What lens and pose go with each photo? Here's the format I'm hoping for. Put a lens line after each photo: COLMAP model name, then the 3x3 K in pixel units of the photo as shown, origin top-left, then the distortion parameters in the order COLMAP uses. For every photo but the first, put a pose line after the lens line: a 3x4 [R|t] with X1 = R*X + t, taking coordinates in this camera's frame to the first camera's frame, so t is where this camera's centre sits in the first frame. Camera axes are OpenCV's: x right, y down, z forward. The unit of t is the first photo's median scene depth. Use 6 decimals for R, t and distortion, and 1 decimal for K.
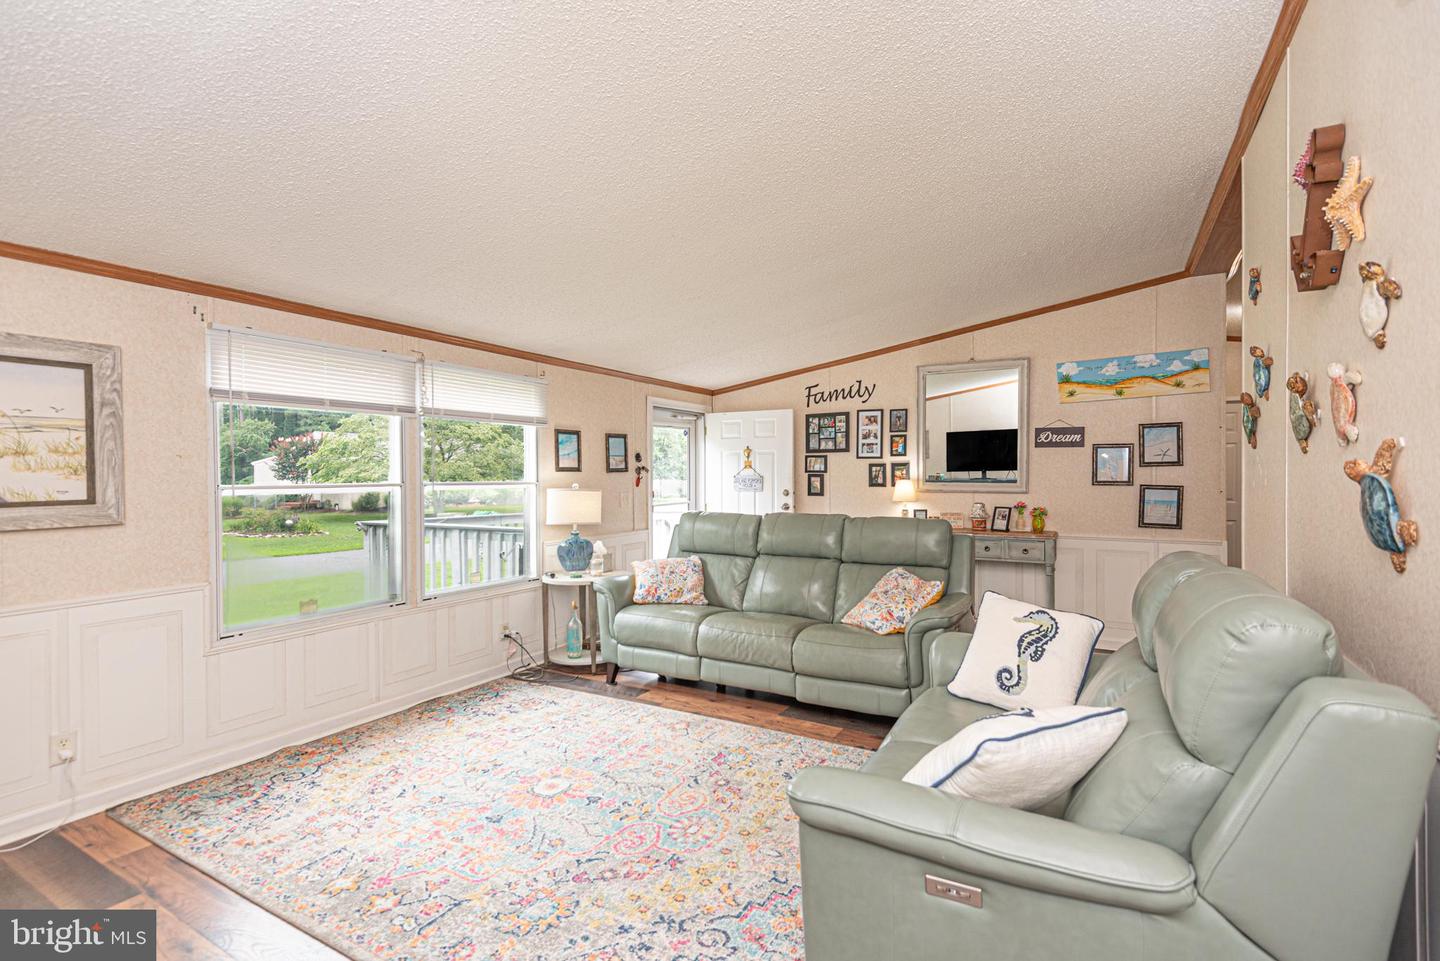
lens RADIAL K [[669.9, 0, 722.4], [0, 669.9, 481.3], [0, 0, 1]] dist [0.036935, 0.000243]
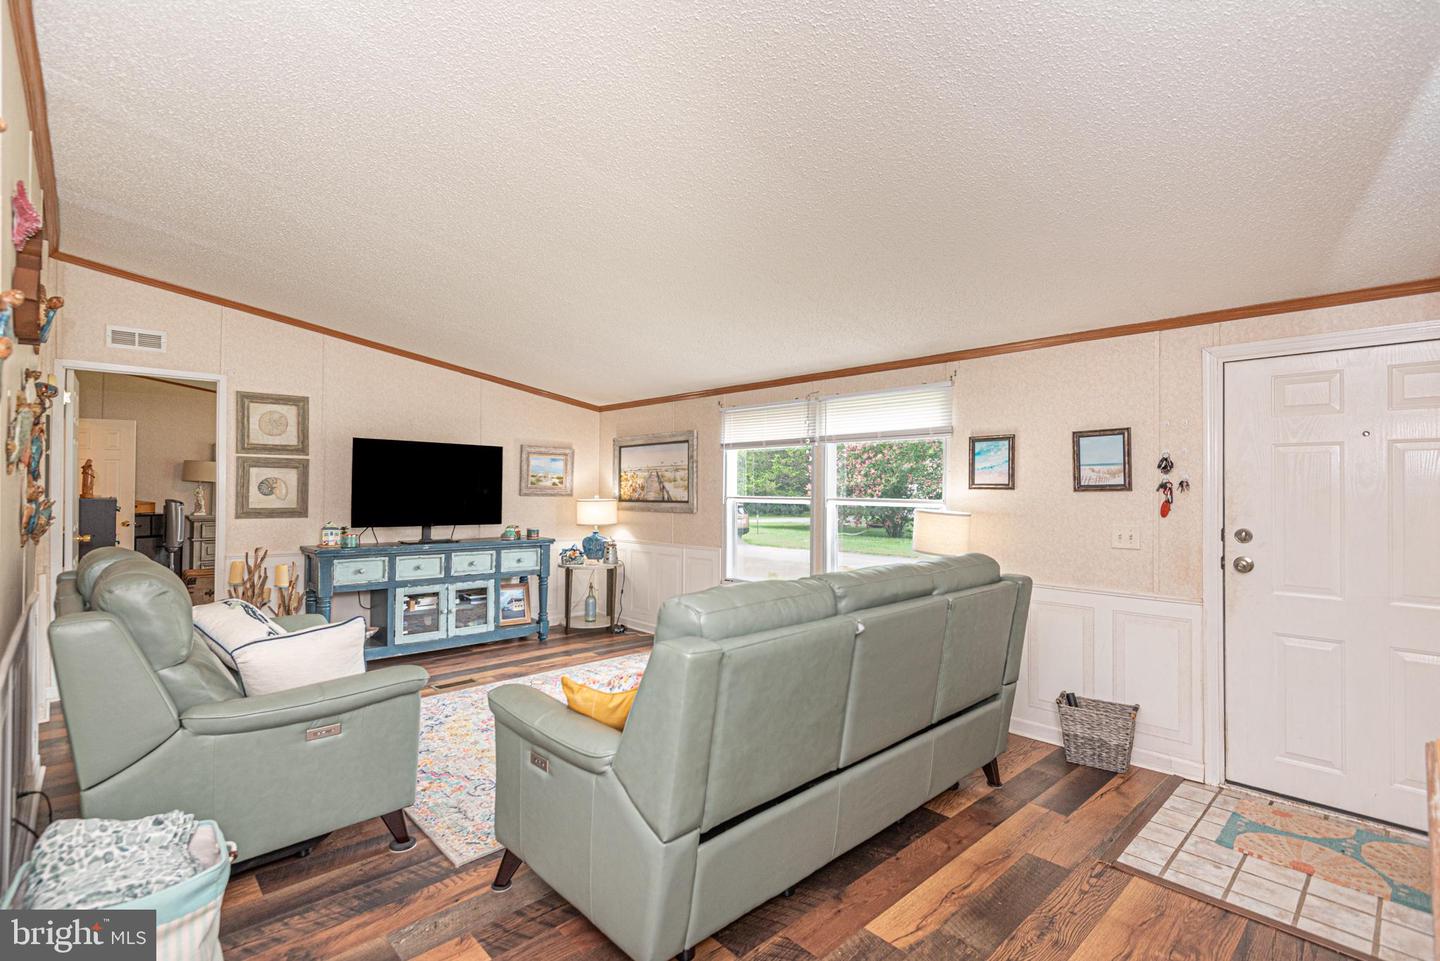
lens RADIAL K [[669.9, 0, 707.8], [0, 669.9, 480.7], [0, 0, 1]] dist [0.036935, 0.000243]
pose [[-0.296189, -0.006423, -0.955108, 1.117956], [-0.010899, 0.999935, -0.003344, -0.033503], [0.955067, 0.009419, -0.296240, 1.673012]]
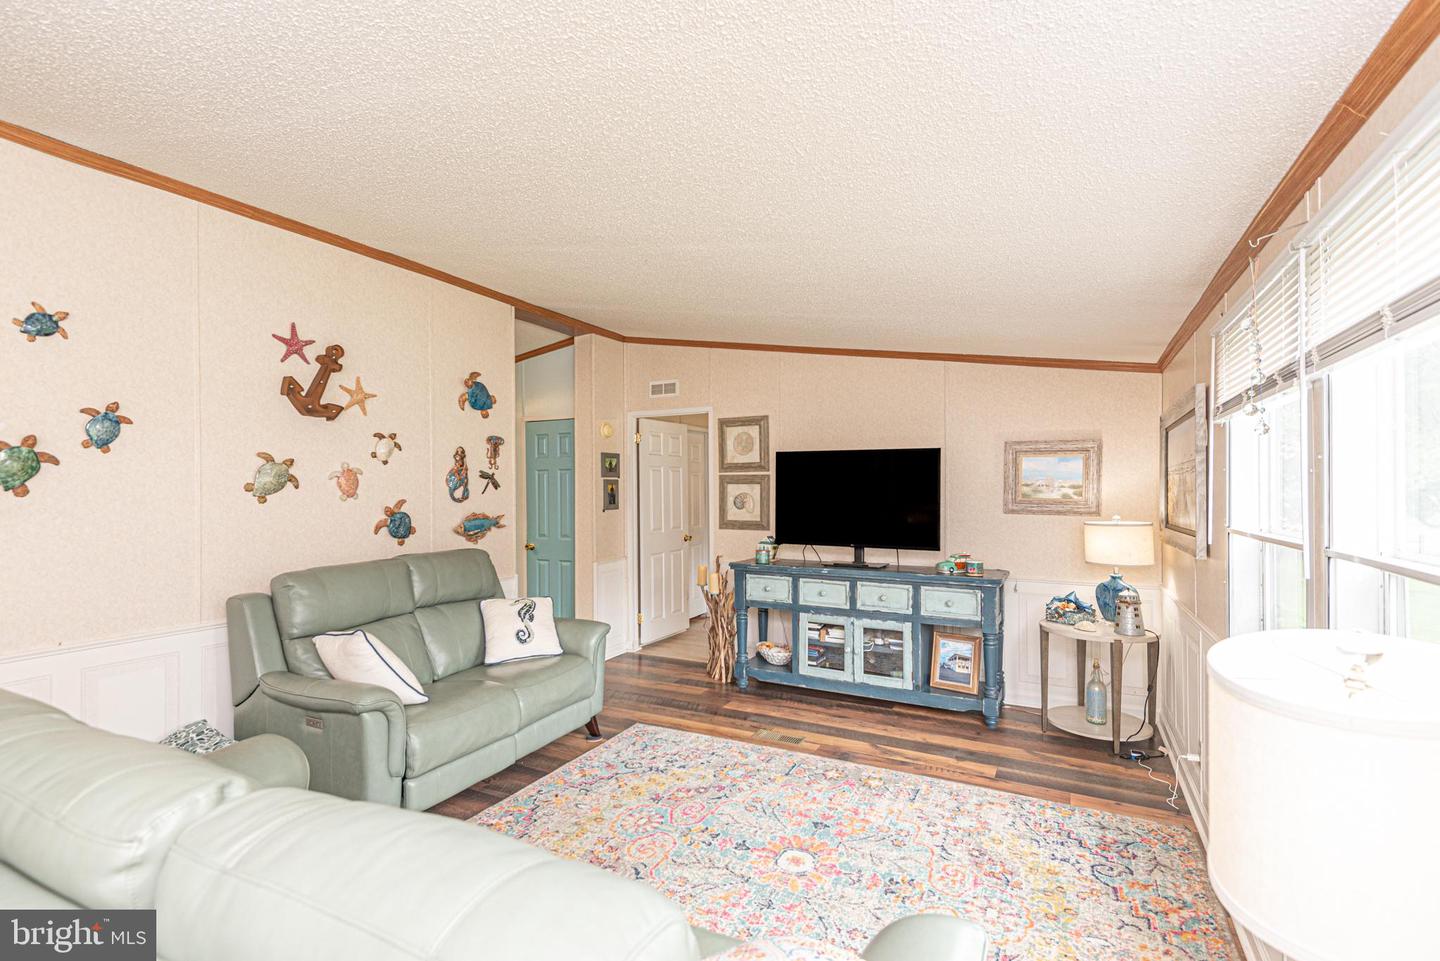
lens RADIAL K [[669.9, 0, 712.9], [0, 669.9, 489.2], [0, 0, 1]] dist [0.036935, 0.000243]
pose [[-0.998916, 0.013006, -0.044694, -0.110604], [0.012643, 0.999885, 0.008401, -0.063720], [0.044798, 0.007827, -0.998965, 1.990321]]
